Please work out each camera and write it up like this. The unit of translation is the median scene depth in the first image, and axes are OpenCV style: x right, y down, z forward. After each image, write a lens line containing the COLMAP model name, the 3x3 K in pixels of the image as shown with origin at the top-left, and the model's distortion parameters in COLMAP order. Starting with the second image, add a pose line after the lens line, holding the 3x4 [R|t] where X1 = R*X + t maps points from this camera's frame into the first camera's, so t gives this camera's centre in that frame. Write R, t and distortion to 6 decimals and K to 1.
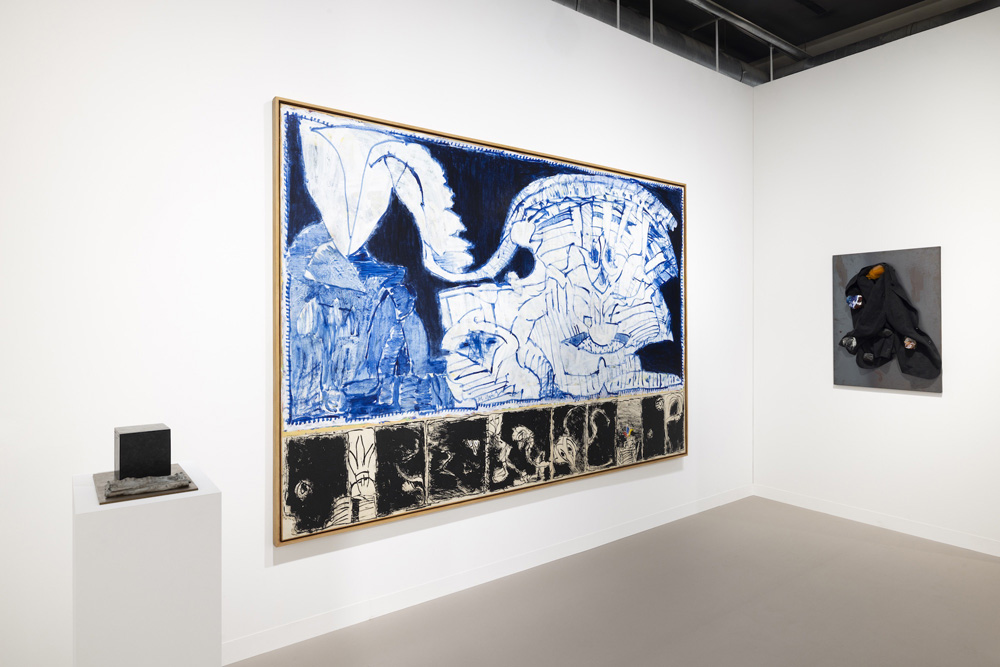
lens RADIAL K [[599.1, 0, 501.0], [0, 599.1, 322.2], [0, 0, 1]] dist [-0.000661, 0.000108]
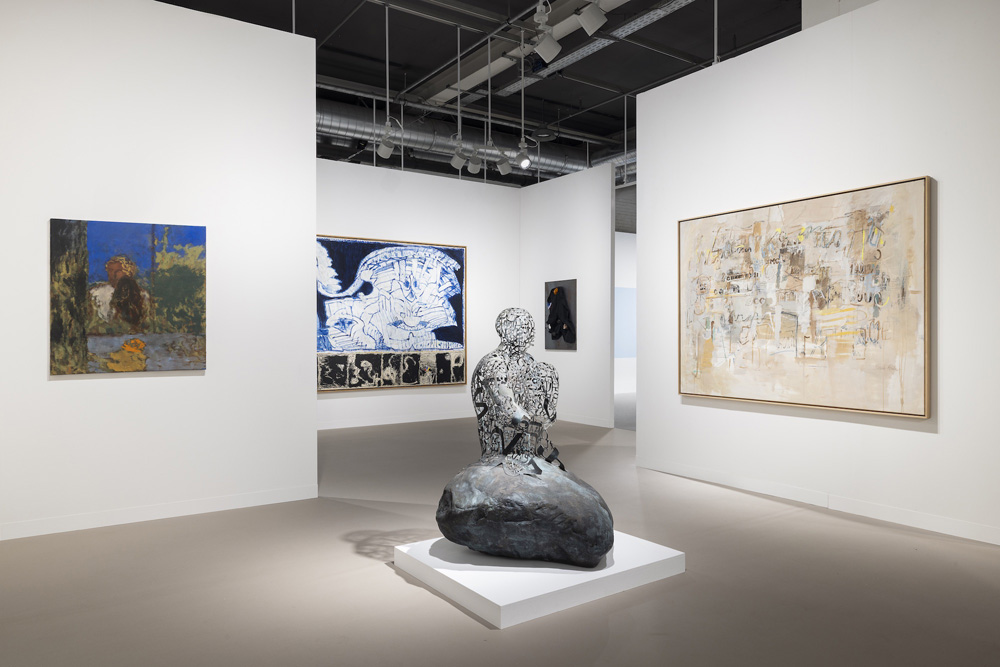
lens RADIAL K [[681.1, 0, 500.0], [0, 681.1, 333.5], [0, 0, 1]] dist [-0.001252, -0.000105]
pose [[0.999466, 0.004433, -0.032384, 0.573627], [-0.004371, 0.999989, 0.001968, 0.058401], [0.032393, -0.001826, 0.999474, -1.426899]]
